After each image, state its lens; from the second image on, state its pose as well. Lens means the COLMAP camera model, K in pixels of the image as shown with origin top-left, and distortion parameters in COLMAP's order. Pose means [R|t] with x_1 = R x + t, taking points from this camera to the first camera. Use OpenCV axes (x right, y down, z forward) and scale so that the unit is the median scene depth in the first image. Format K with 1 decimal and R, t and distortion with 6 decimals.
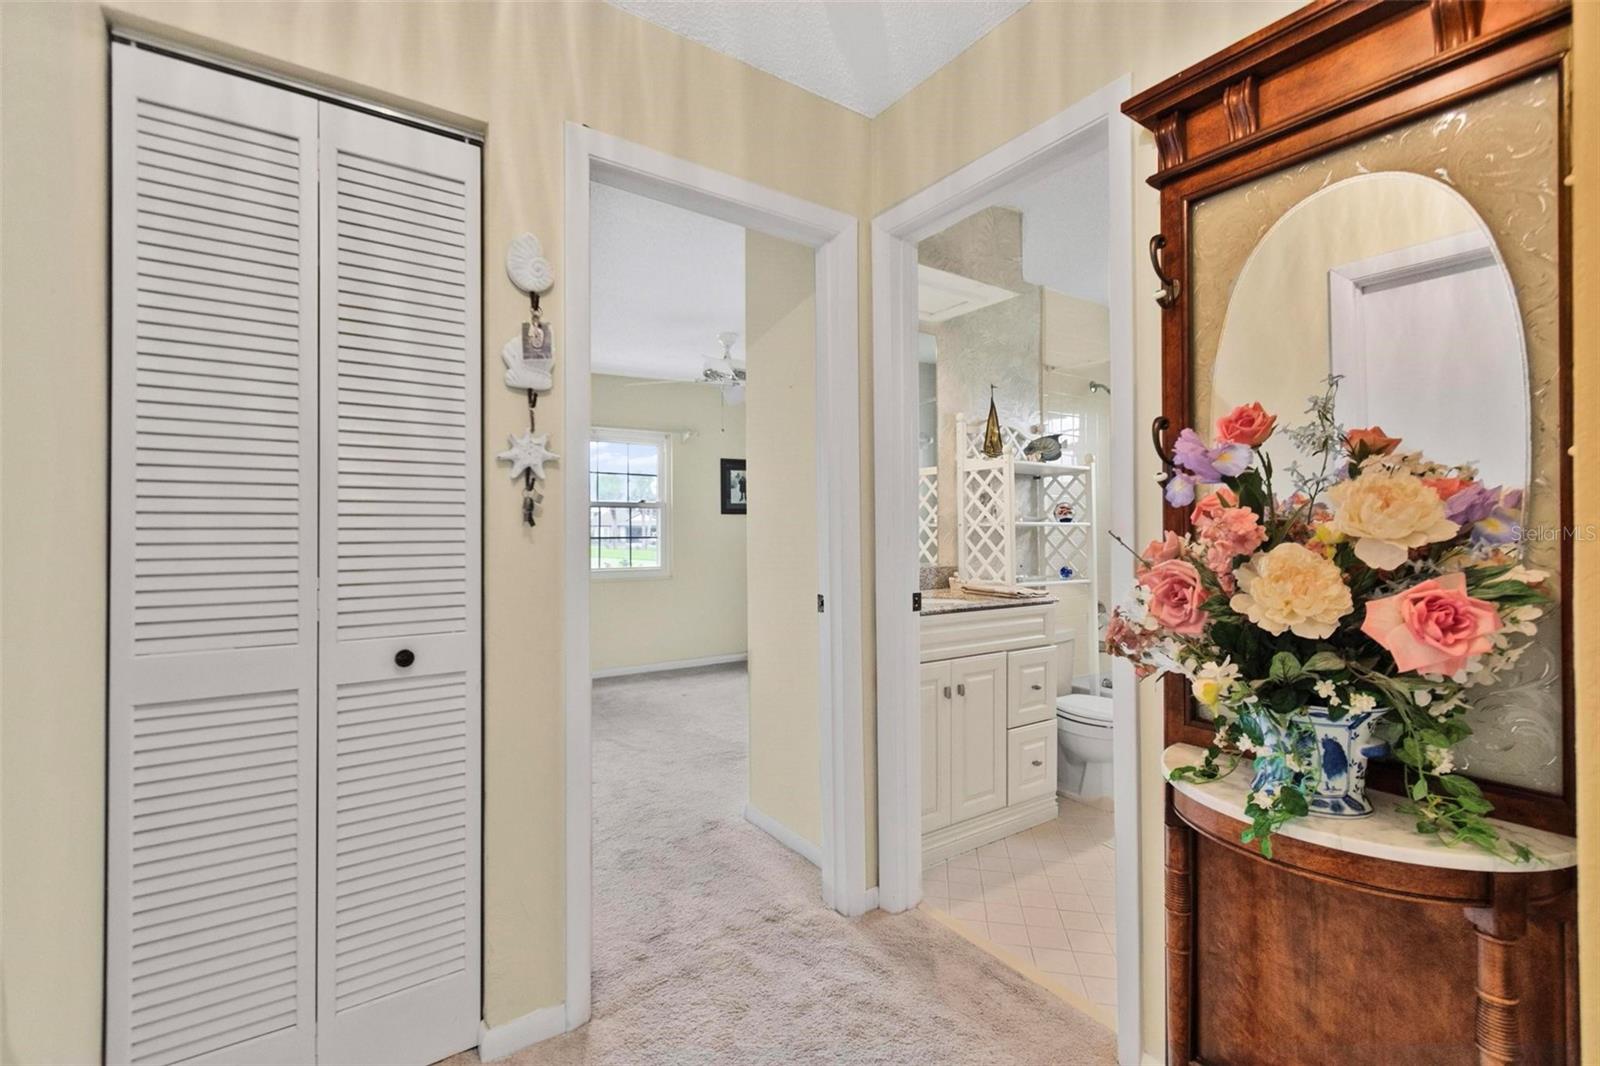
lens RADIAL K [[708.2, 0, 797.5], [0, 708.2, 527.7], [0, 0, 1]] dist [0.010204, -0.003513]
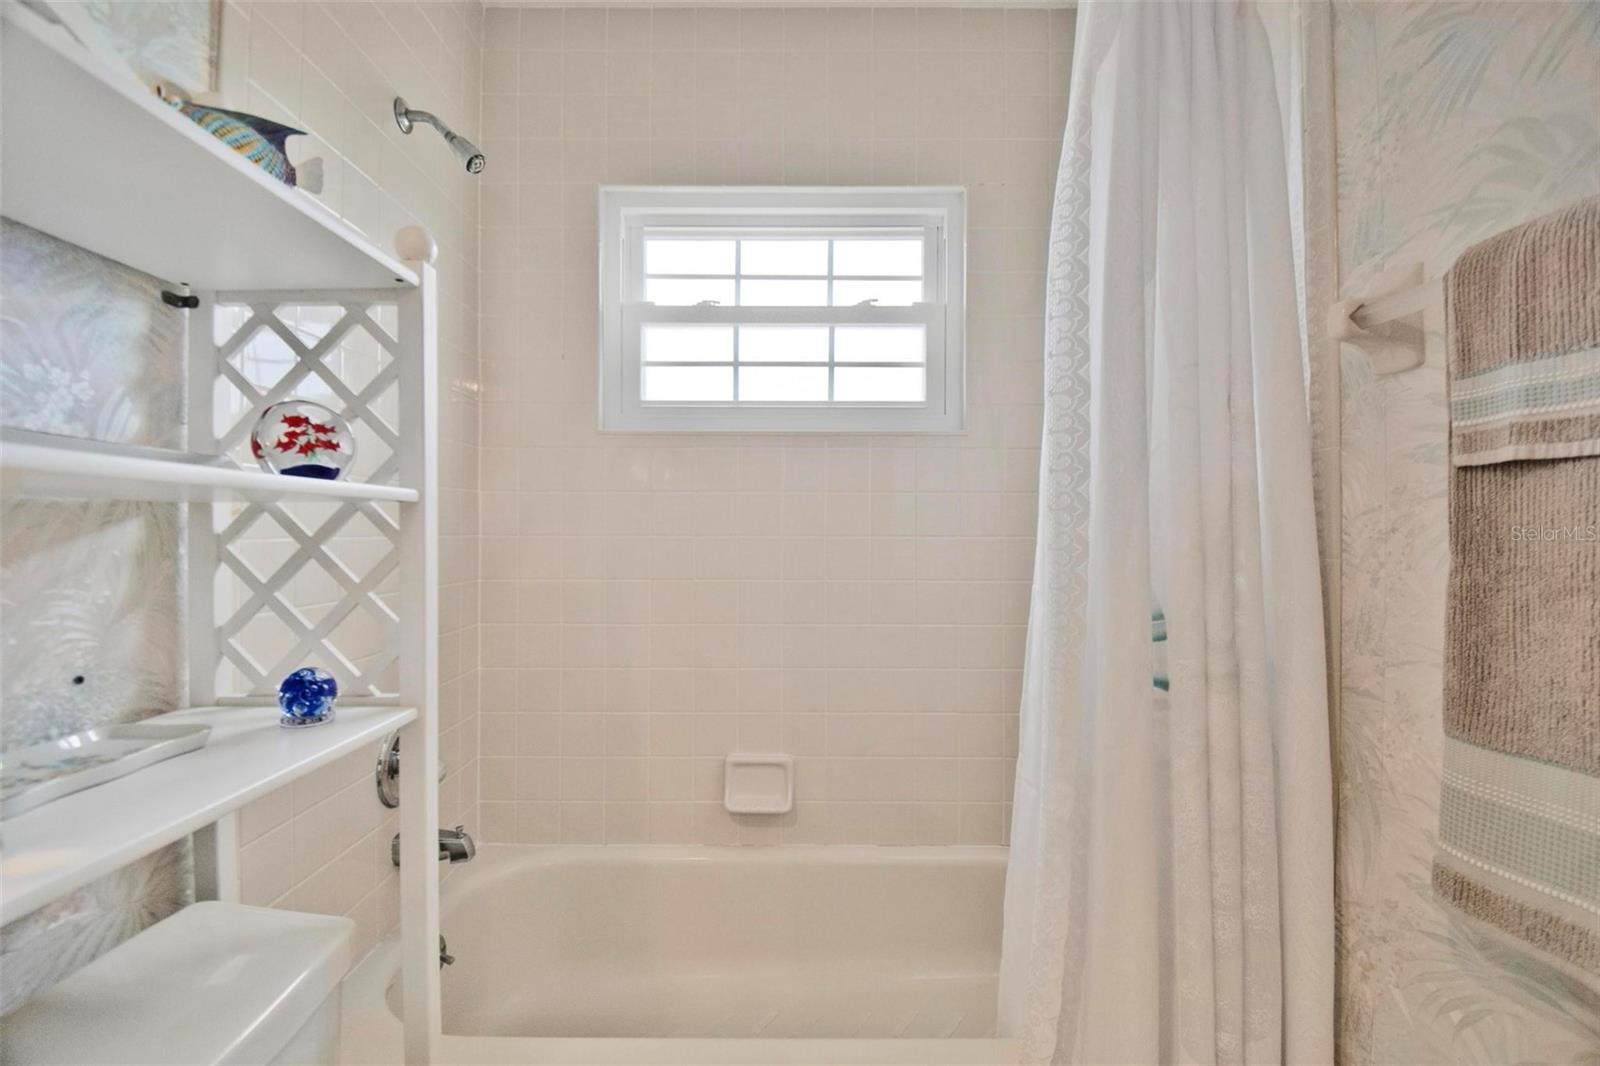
lens RADIAL K [[708.2, 0, 797.5], [0, 708.2, 527.7], [0, 0, 1]] dist [0.010204, -0.003513]
pose [[0.572317, 0.010415, 0.819966, 0.271782], [-0.011483, 0.999923, -0.004686, 0.006898], [-0.819952, -0.006733, 0.572393, 0.717370]]
